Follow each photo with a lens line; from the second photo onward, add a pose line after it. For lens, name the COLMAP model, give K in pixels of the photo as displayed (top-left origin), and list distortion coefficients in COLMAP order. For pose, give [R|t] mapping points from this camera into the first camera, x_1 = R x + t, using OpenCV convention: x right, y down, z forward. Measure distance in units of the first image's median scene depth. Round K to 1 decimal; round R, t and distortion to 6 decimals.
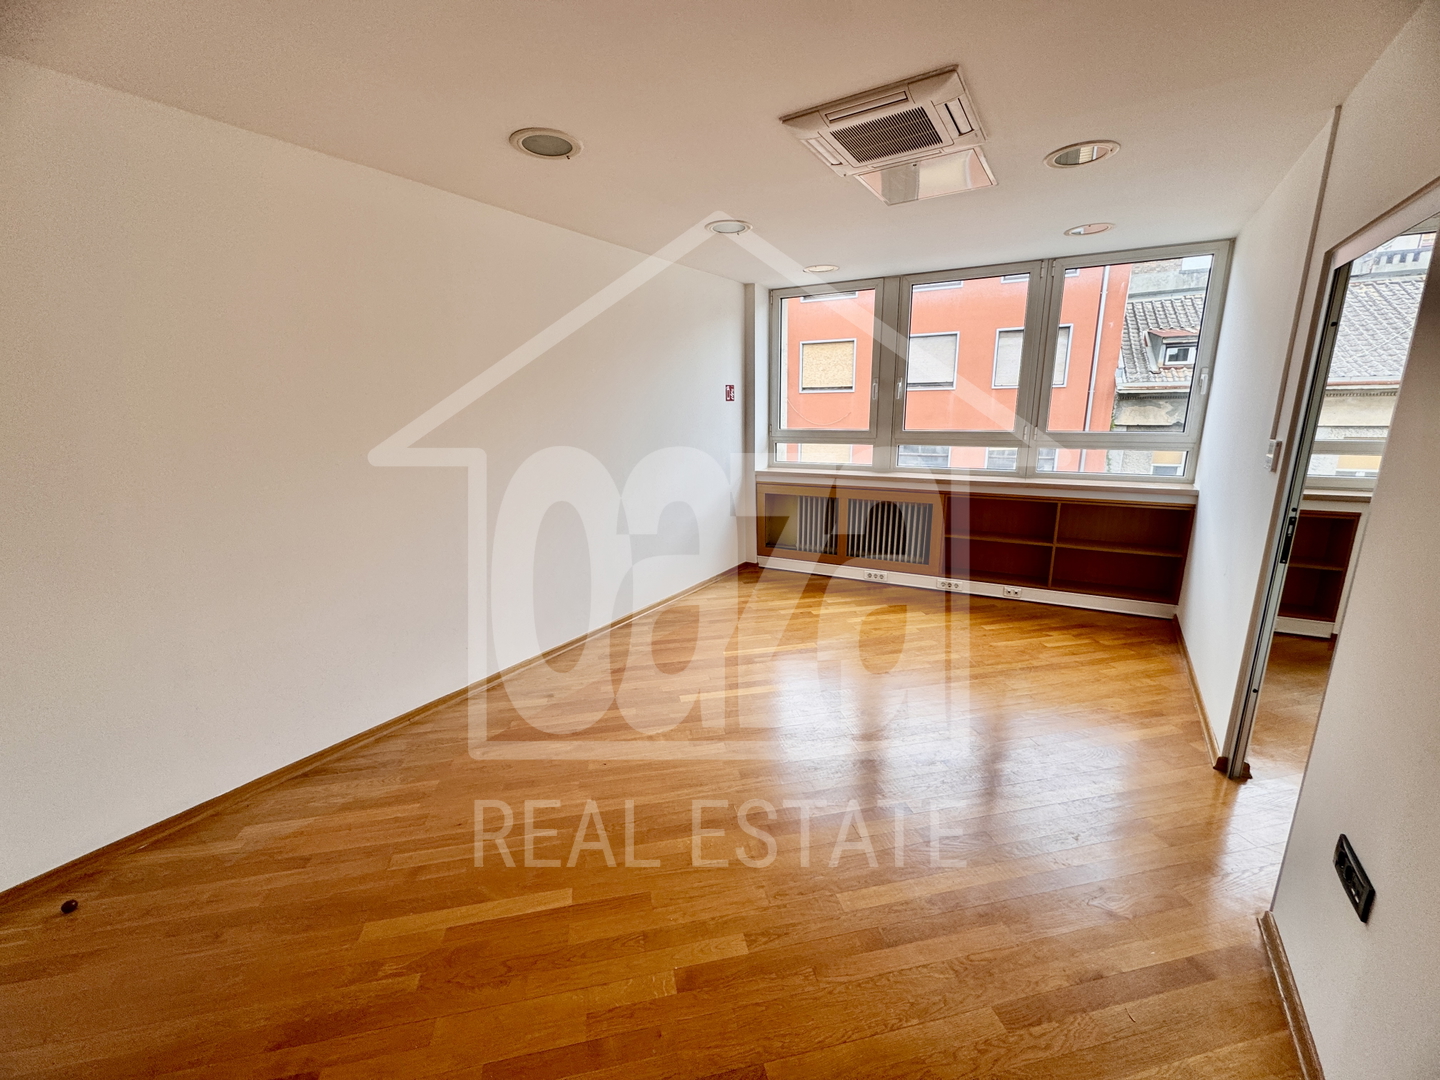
lens RADIAL K [[576.3, 0, 720.9], [0, 576.3, 538.1], [0, 0, 1]] dist [-0.002733, 0.000020]
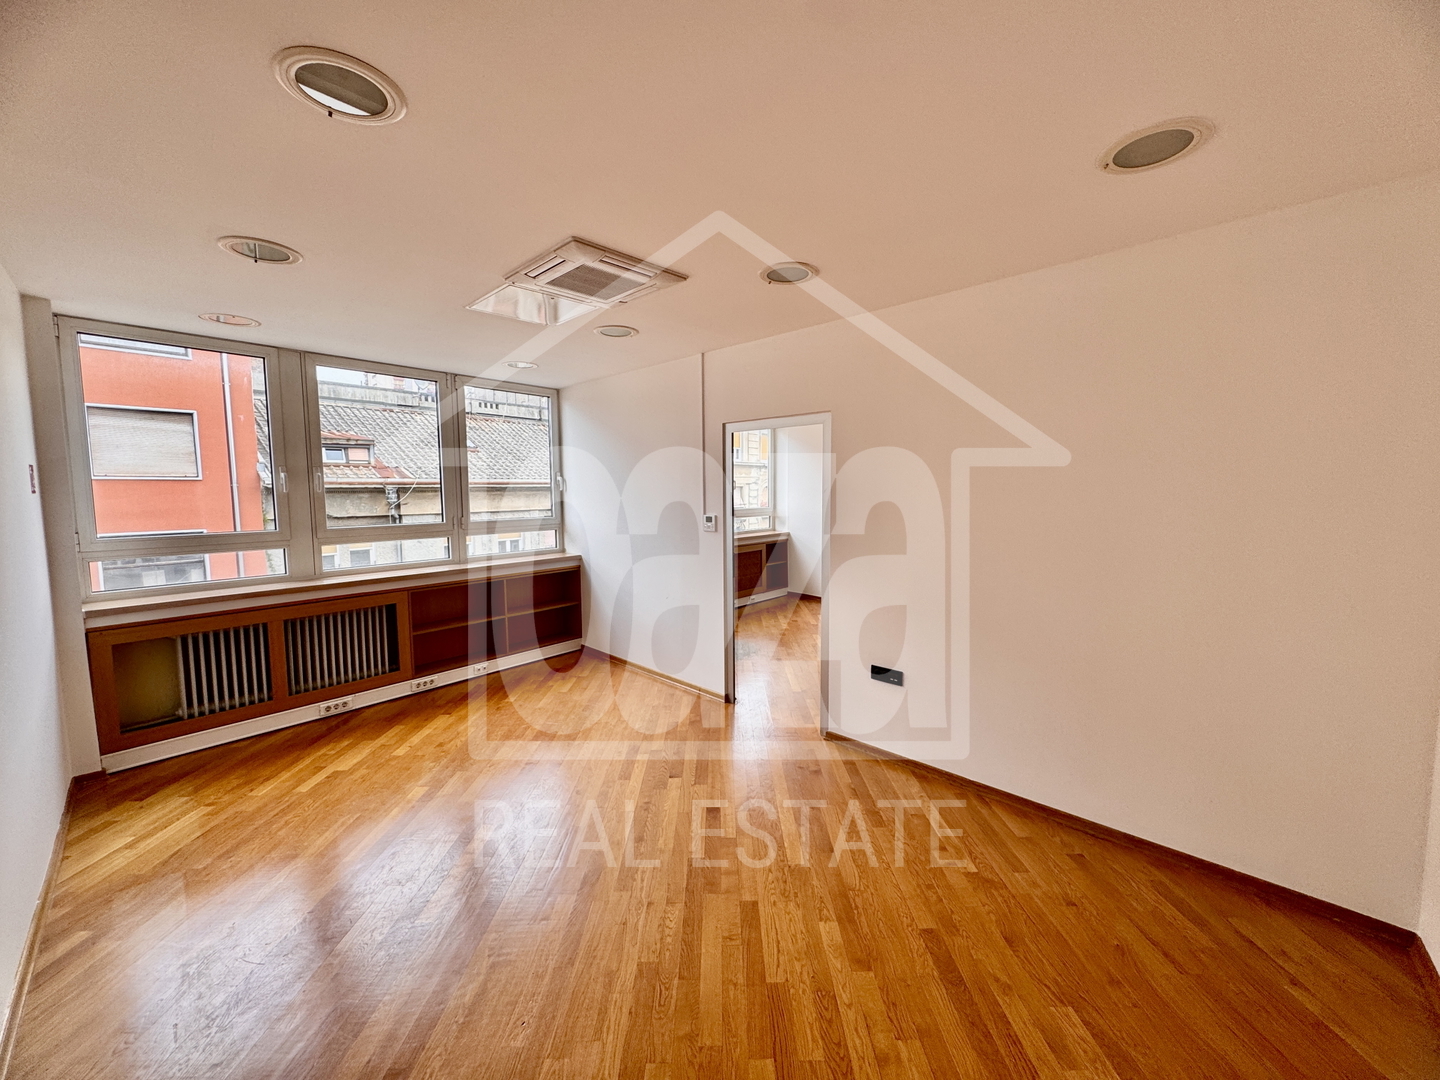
lens RADIAL K [[576.3, 0, 720.9], [0, 576.3, 538.1], [0, 0, 1]] dist [-0.002733, 0.000020]
pose [[0.195999, -0.071428, 0.977999, -0.395624], [0.226864, 0.973589, 0.025640, -0.062074], [-0.954000, 0.216847, 0.207027, 0.270430]]
